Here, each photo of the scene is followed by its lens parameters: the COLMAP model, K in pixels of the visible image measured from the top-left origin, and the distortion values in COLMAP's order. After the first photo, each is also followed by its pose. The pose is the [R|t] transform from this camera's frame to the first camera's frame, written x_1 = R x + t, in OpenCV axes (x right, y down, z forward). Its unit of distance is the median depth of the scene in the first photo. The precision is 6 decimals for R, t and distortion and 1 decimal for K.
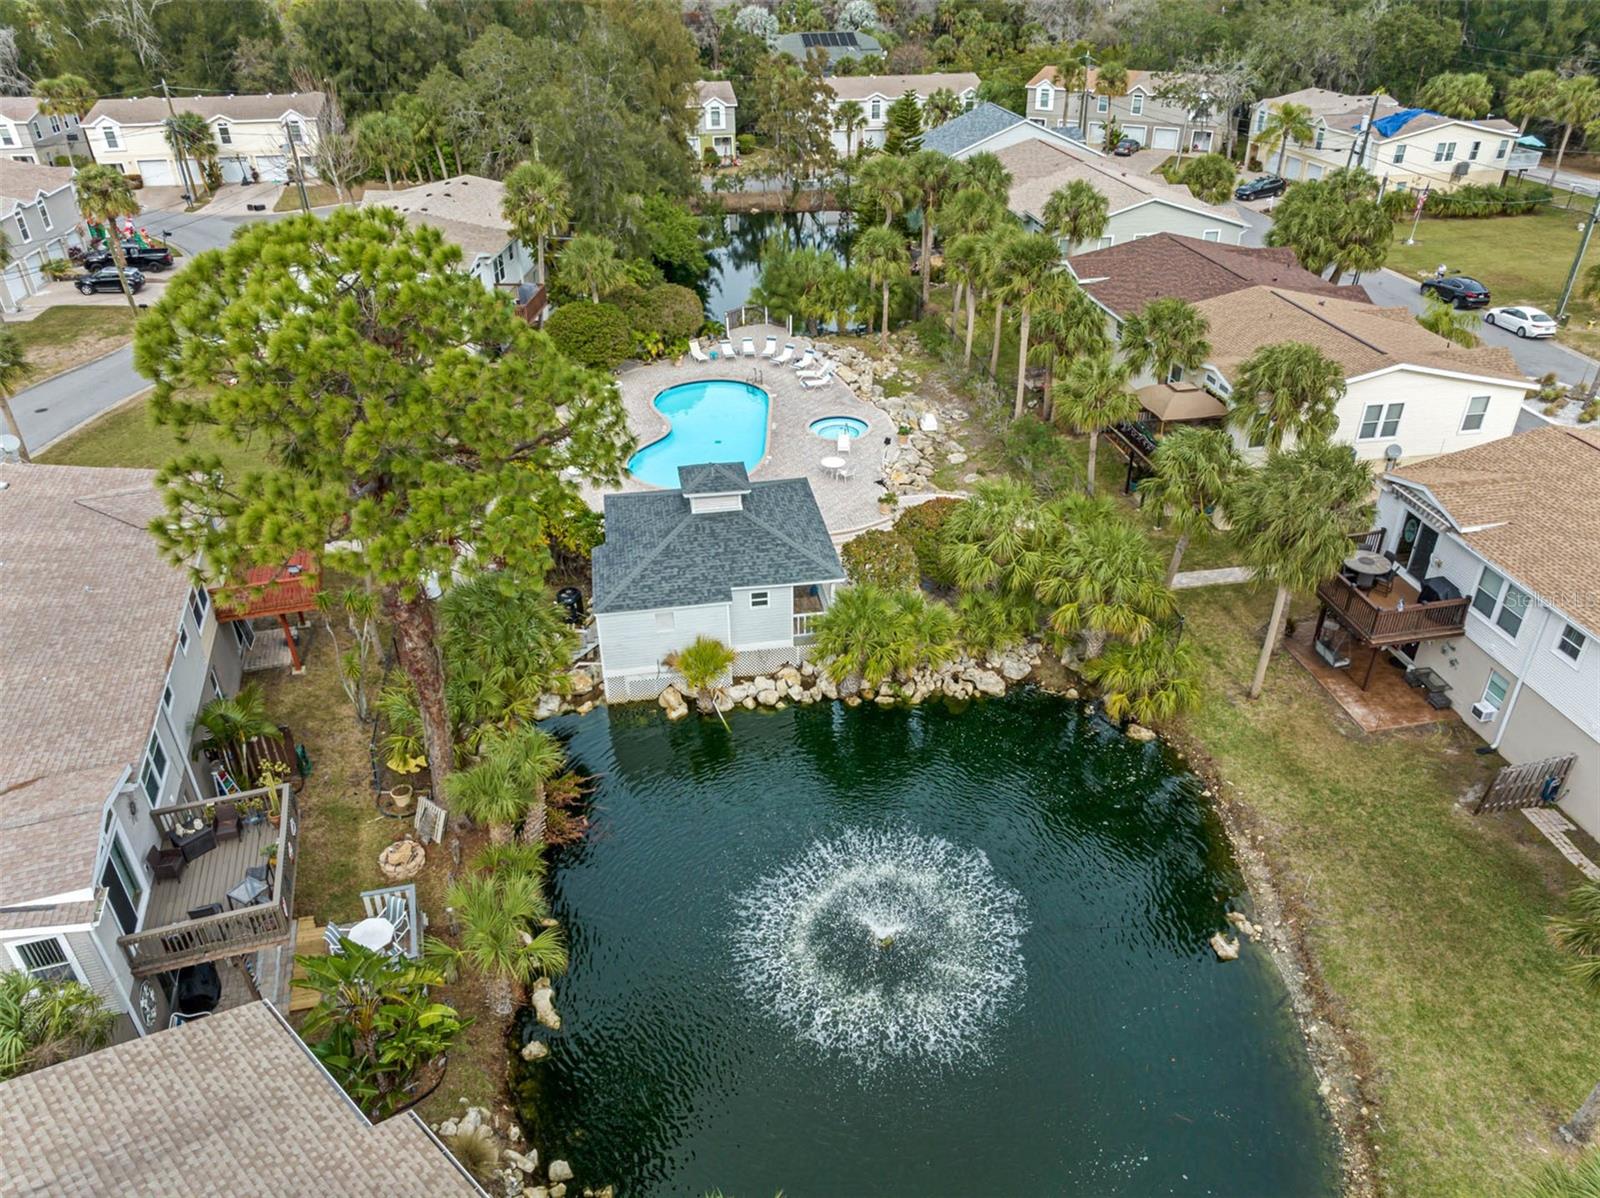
lens RADIAL K [[1120.6, 0, 801.2], [0, 1120.6, 605.0], [0, 0, 1]] dist [-0.005658, 0.006748]
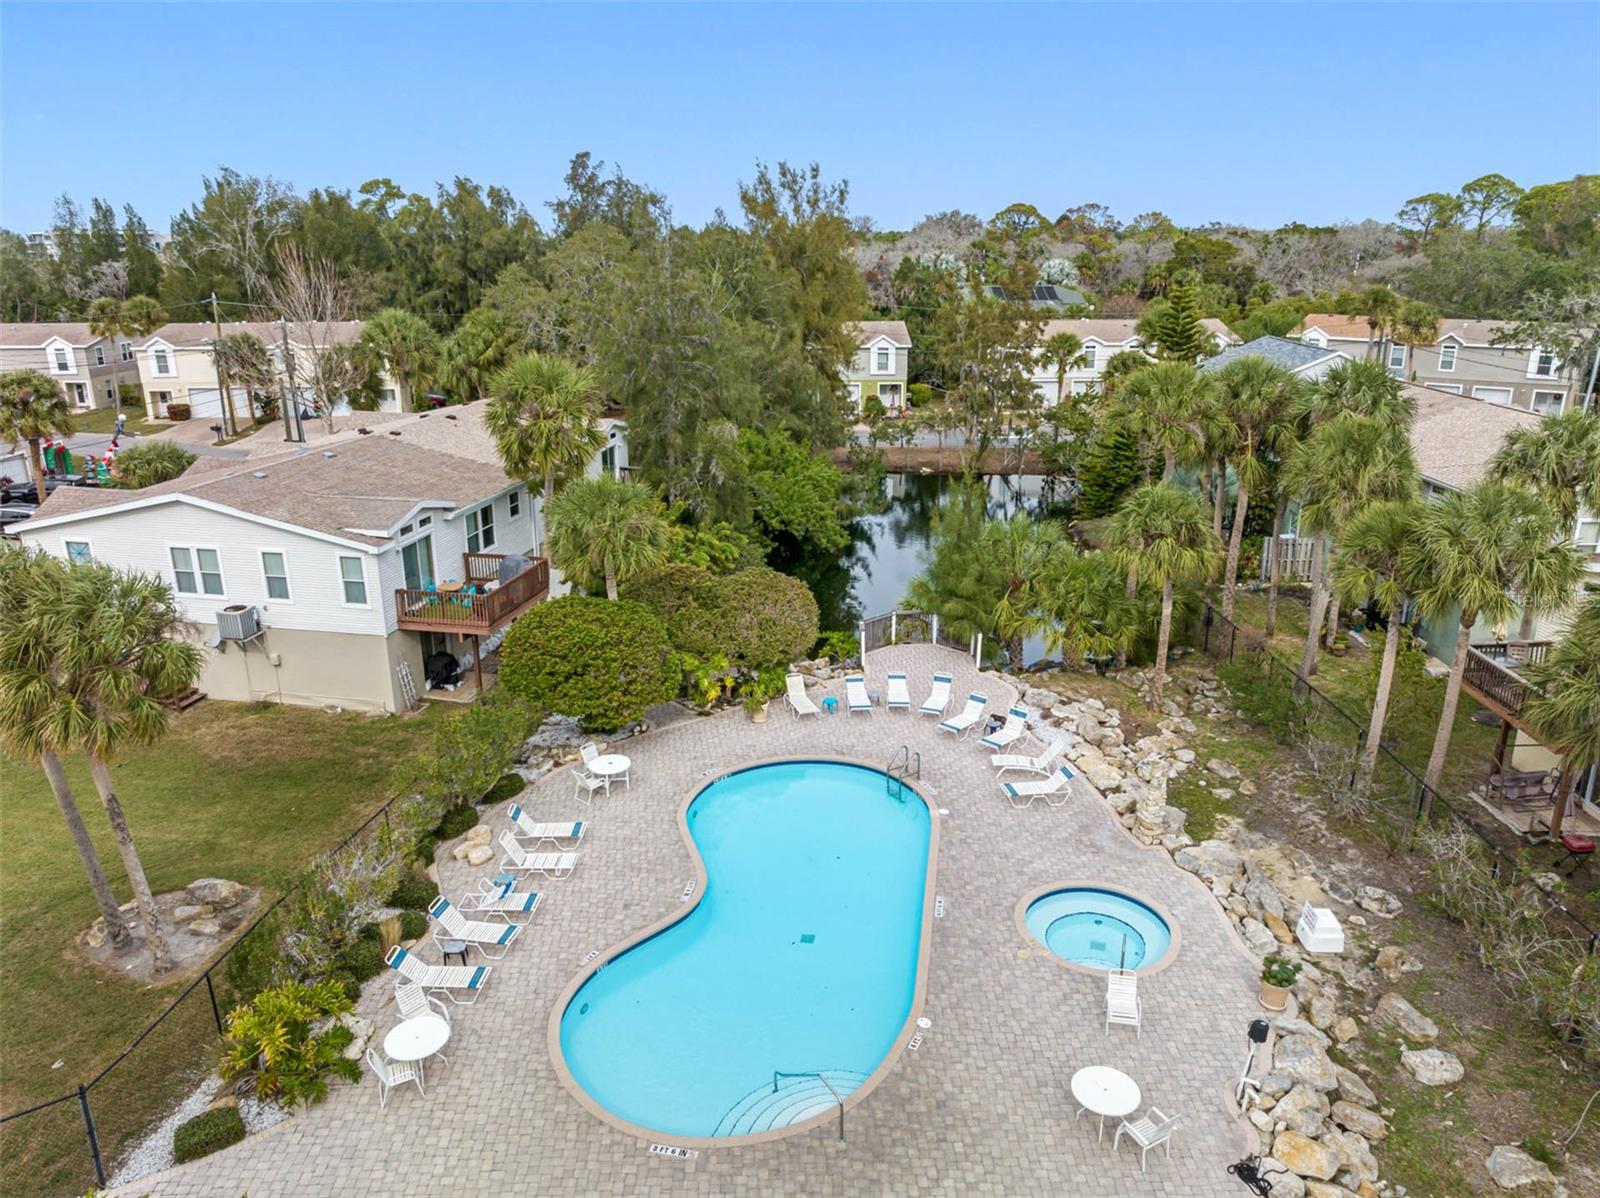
lens RADIAL K [[1120.6, 0, 793.6], [0, 1120.6, 597.8], [0, 0, 1]] dist [-0.005658, 0.006748]
pose [[0.987132, 0.052195, -0.151152, -0.012805], [-0.086780, 0.968789, -0.232199, -0.103370], [0.134314, 0.242328, 0.960852, 0.337151]]
